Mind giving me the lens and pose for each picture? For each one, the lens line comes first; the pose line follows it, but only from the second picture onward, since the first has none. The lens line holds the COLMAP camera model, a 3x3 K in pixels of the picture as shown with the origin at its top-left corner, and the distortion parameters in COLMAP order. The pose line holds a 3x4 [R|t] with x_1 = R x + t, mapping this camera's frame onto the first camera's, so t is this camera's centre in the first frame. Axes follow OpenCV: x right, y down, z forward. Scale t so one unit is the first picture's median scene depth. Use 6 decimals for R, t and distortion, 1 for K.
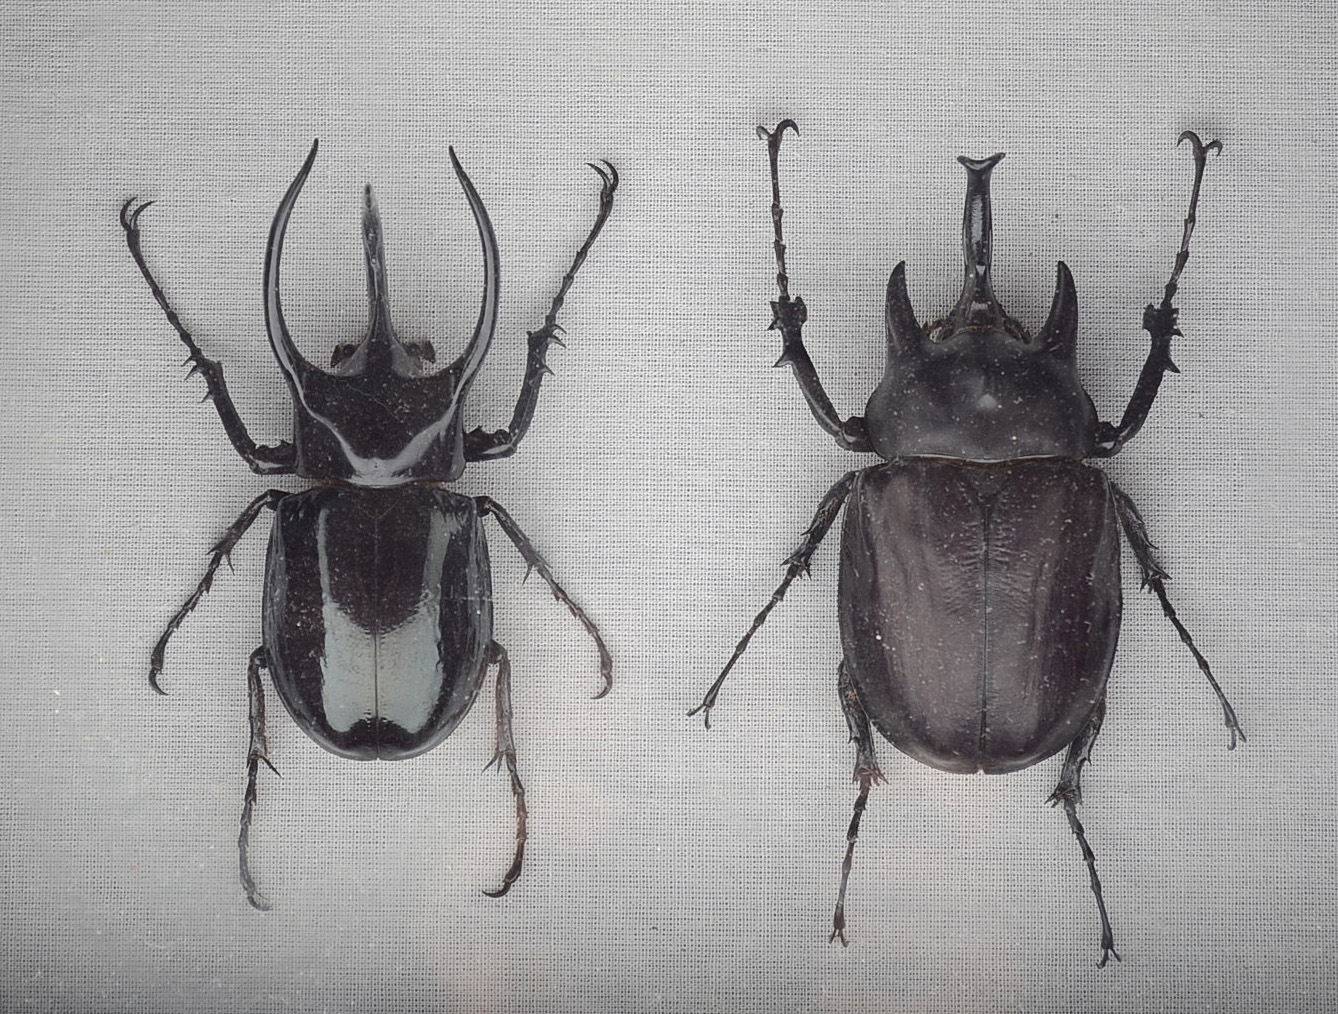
lens RADIAL K [[5596.4, 0, 670.6], [0, 5596.4, 361.2], [0, 0, 1]] dist [-0.033304, -0.392097]
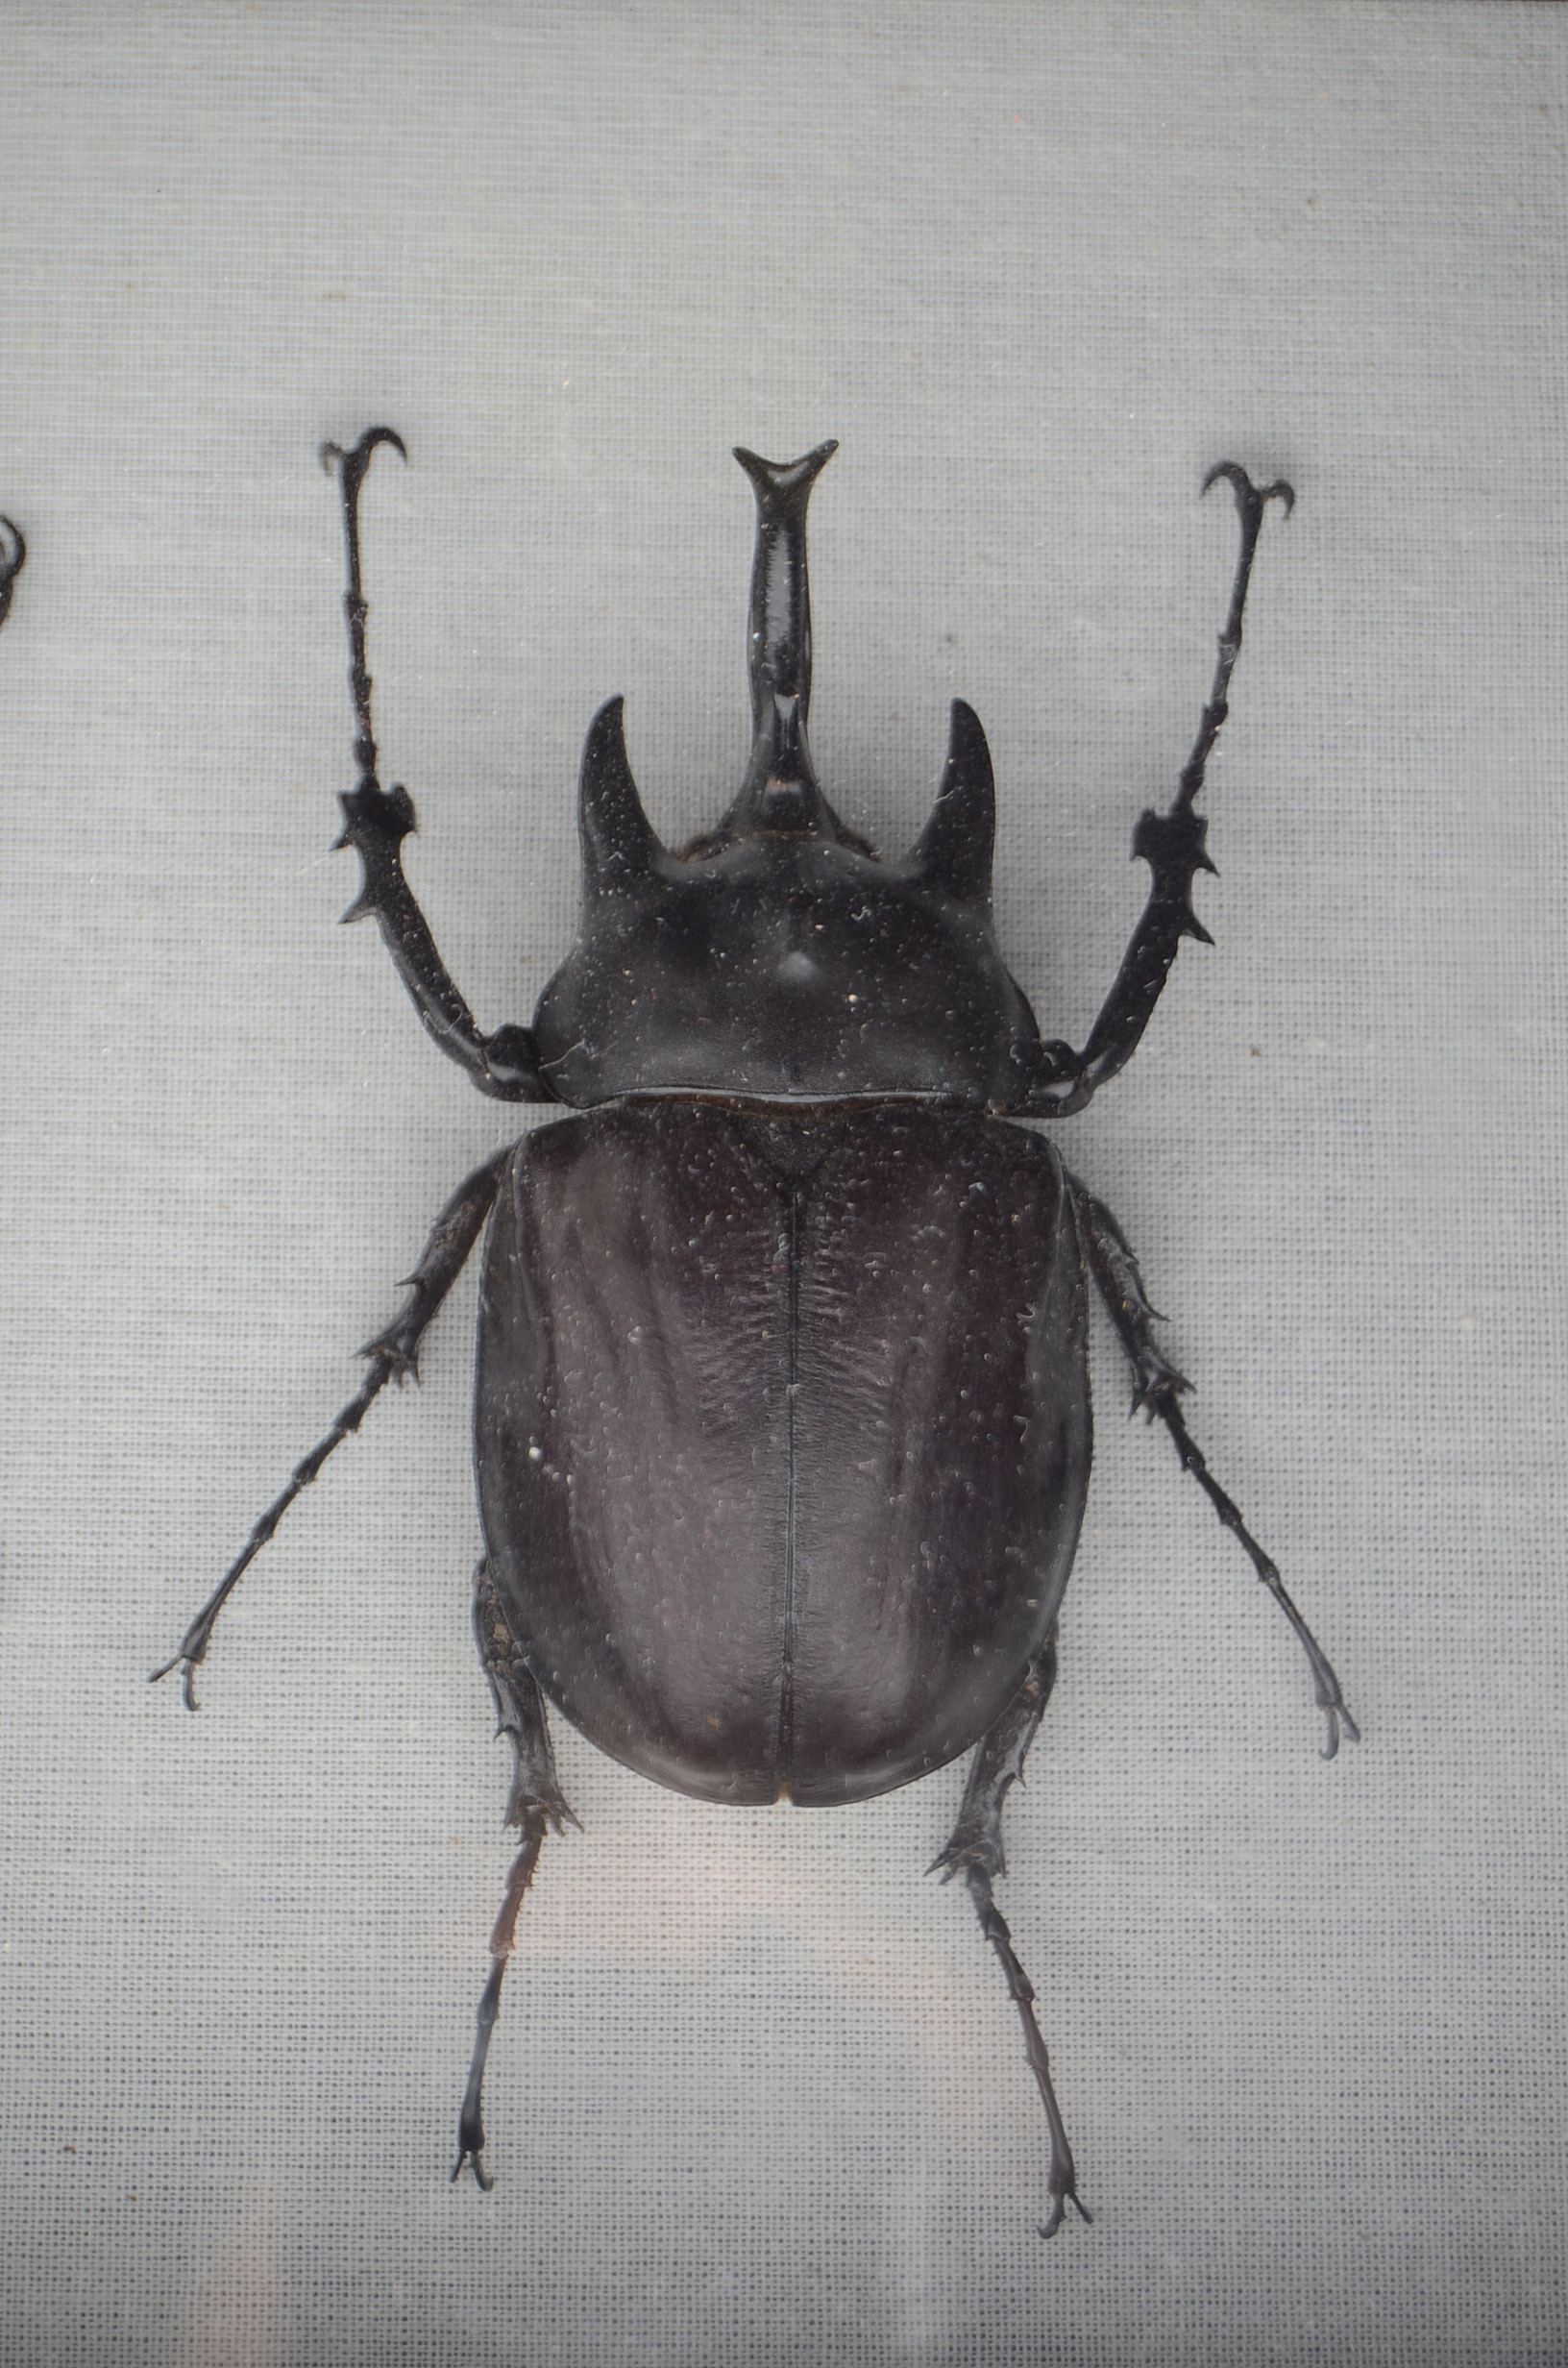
lens RADIAL K [[5307.3, 0, 784.0], [0, 5307.3, 1184.0], [0, 0, 1]] dist [-0.017285, -0.388064]
pose [[0.999291, 0.005722, 0.037225, 0.038843], [-0.002270, 0.995746, -0.092110, 0.062778], [-0.037593, 0.091960, 0.995053, 0.562405]]
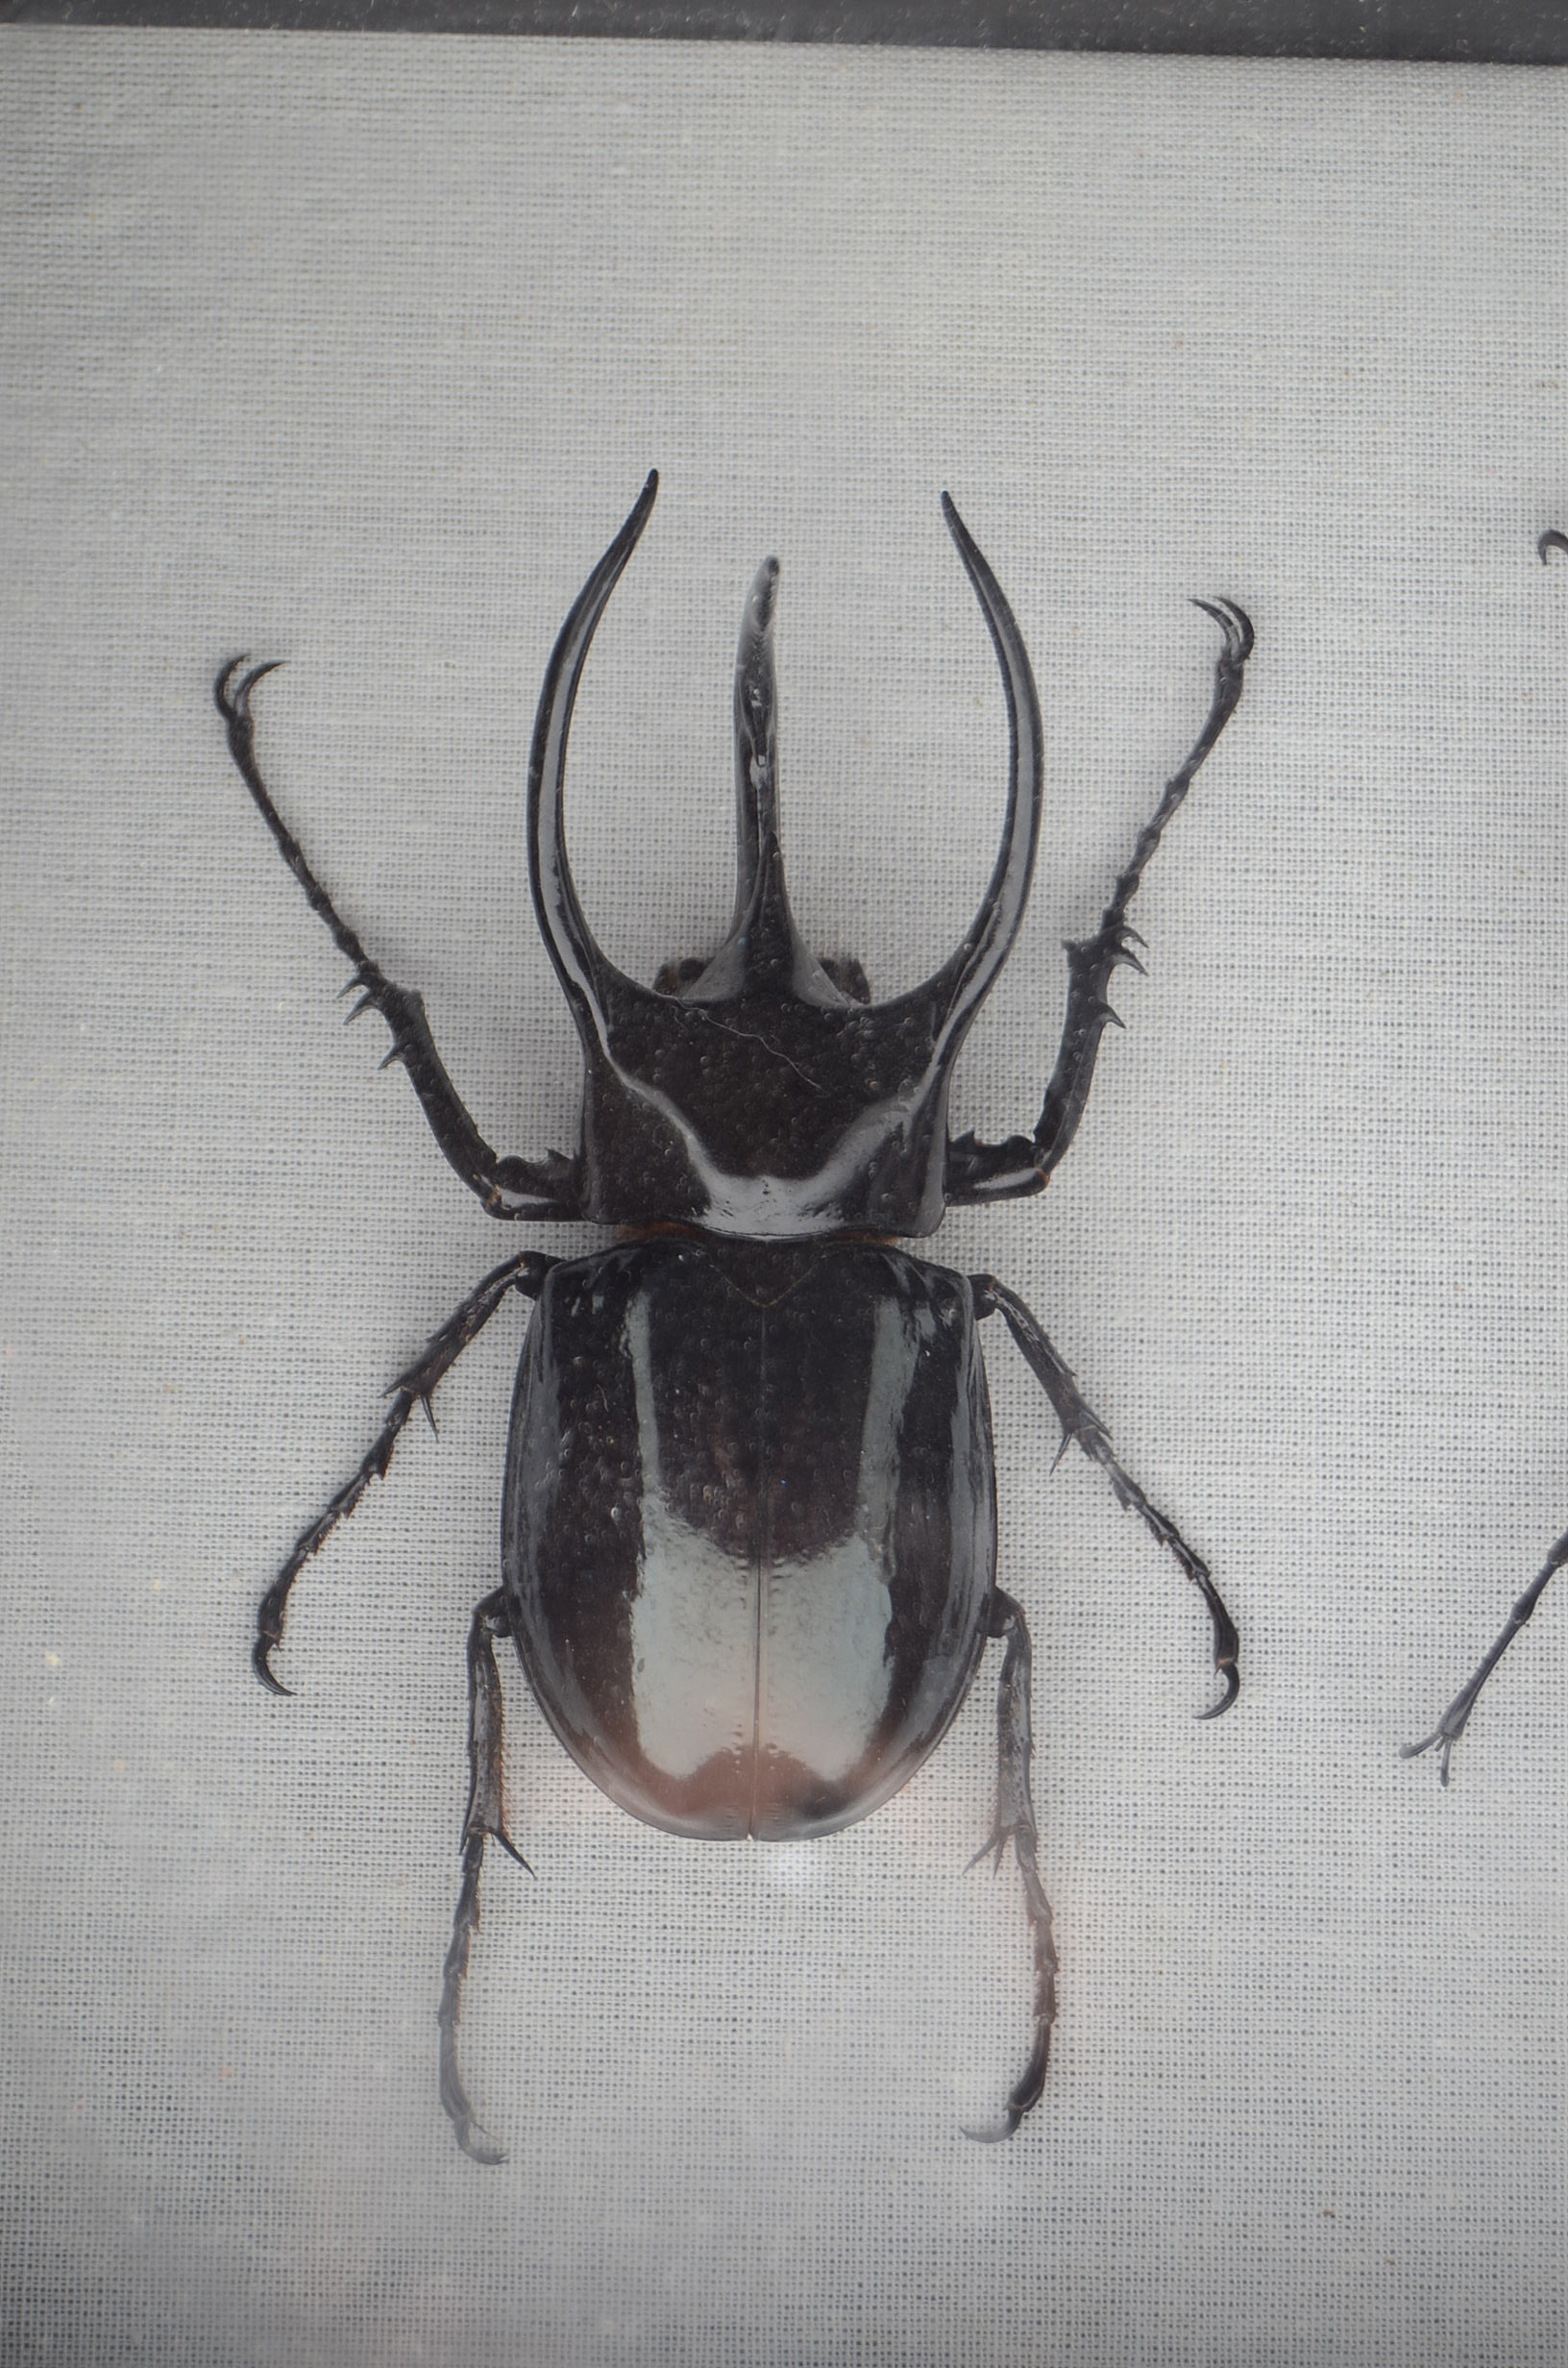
lens RADIAL K [[5307.3, 0, 784.0], [0, 5307.3, 1184.0], [0, 0, 1]] dist [-0.017285, -0.388064]
pose [[0.999617, 0.018822, 0.020298, -0.058742], [-0.017487, 0.997792, -0.064073, 0.044885], [-0.021459, 0.063694, 0.997739, 0.555622]]
